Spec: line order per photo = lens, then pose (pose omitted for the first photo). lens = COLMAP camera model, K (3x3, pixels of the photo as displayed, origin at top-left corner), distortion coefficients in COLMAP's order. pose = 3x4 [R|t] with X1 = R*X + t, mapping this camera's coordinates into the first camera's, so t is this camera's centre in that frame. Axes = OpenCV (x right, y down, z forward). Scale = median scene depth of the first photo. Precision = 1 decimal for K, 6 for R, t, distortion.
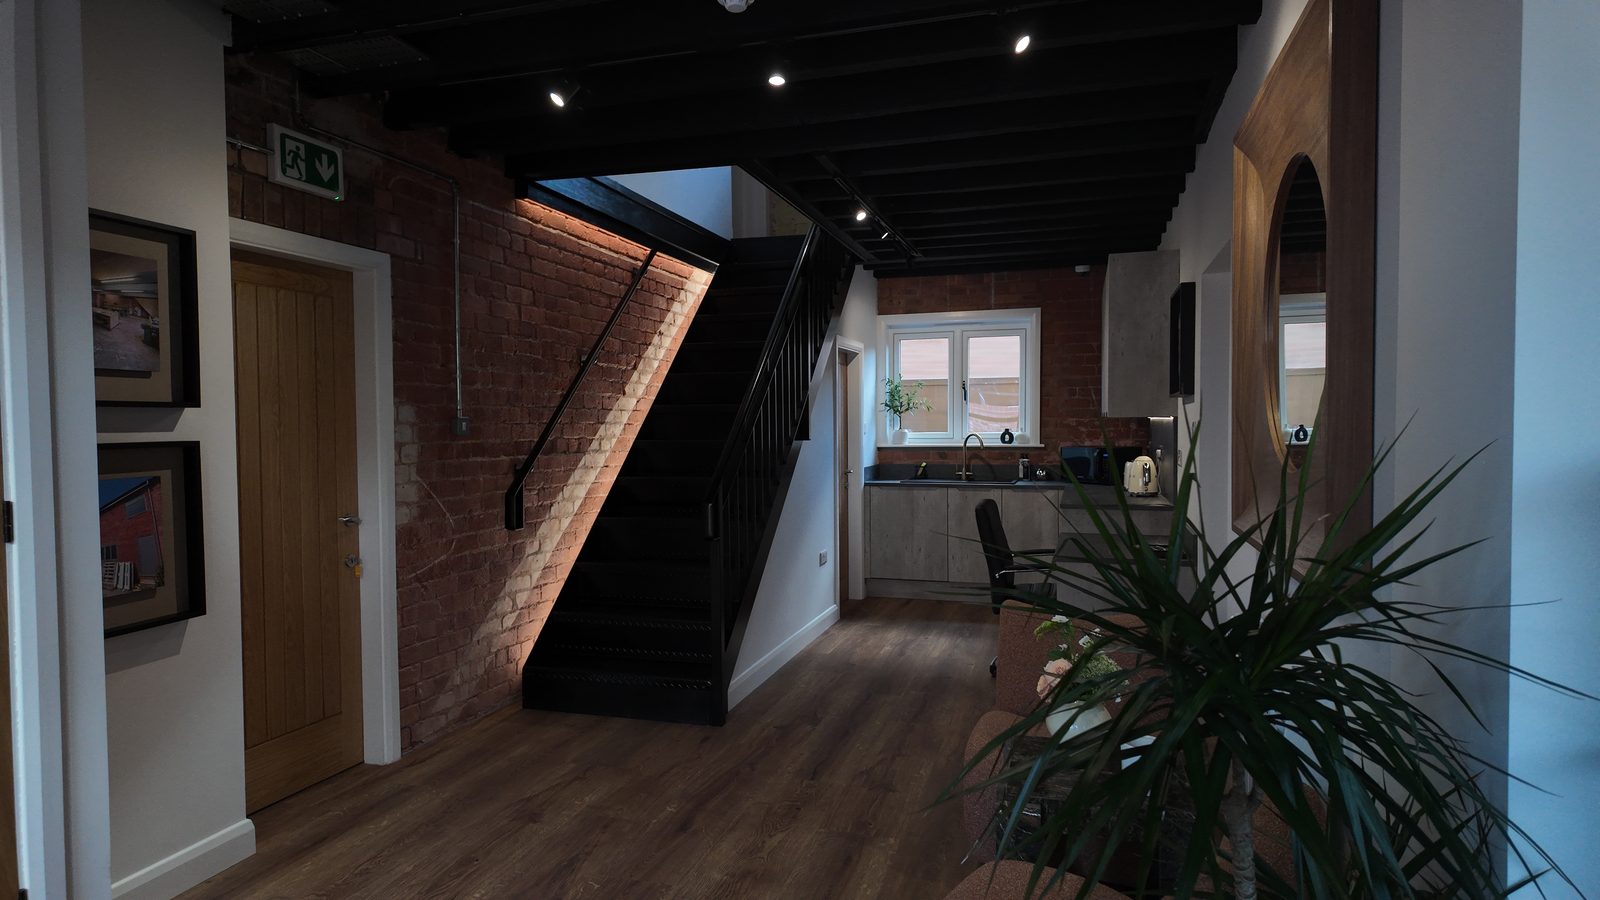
lens RADIAL K [[926.6, 0, 789.7], [0, 926.6, 464.9], [0, 0, 1]] dist [0.027798, -0.021620]
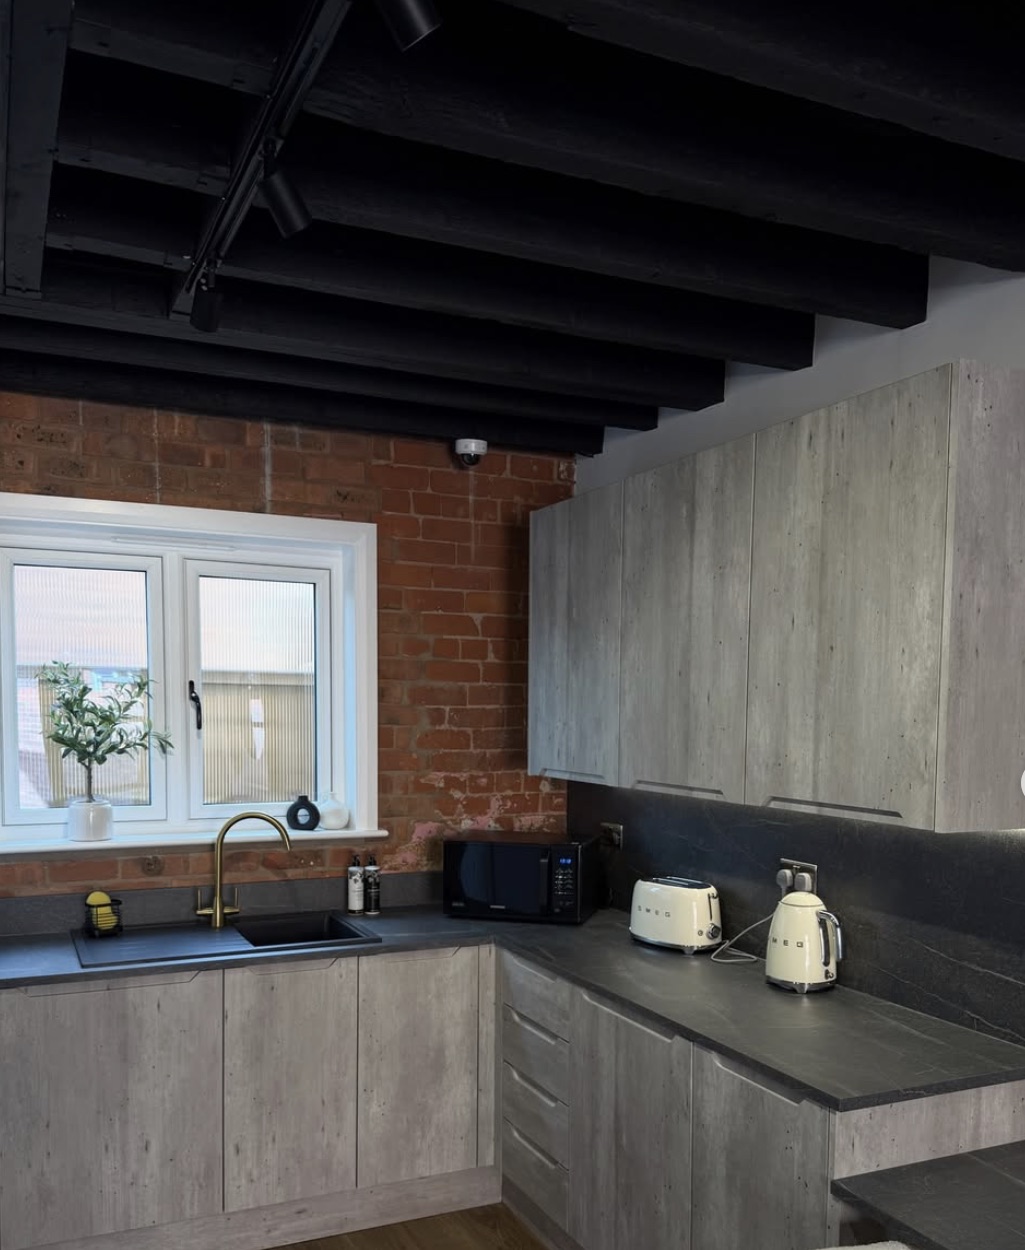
lens RADIAL K [[1088.1, 0, 480.4], [0, 1088.1, 787.5], [0, 0, 1]] dist [0.070625, -0.078482]
pose [[0.743840, -0.036024, 0.667386, -0.044246], [0.015667, 0.999212, 0.036473, -0.060748], [-0.668174, -0.016674, 0.743818, 0.568736]]
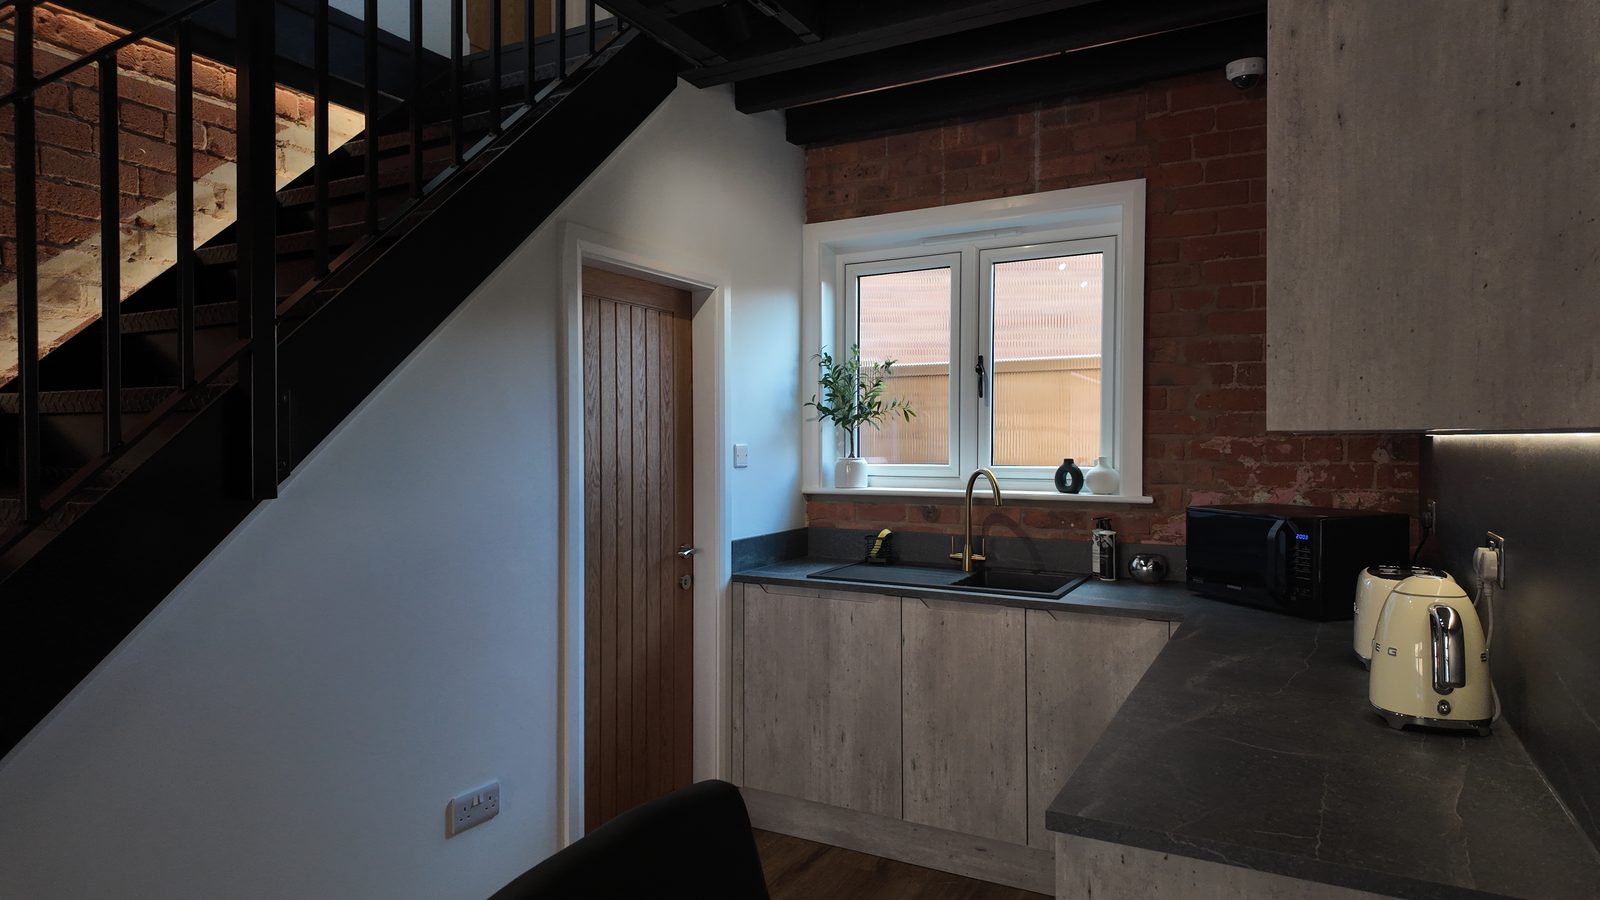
lens RADIAL K [[926.6, 0, 803.0], [0, 926.6, 452.2], [0, 0, 1]] dist [0.027798, -0.021620]
pose [[0.980008, 0.008686, -0.198771, 0.199118], [-0.015157, 0.999403, -0.031059, -0.026563], [0.198382, 0.033451, 0.979554, 0.543233]]
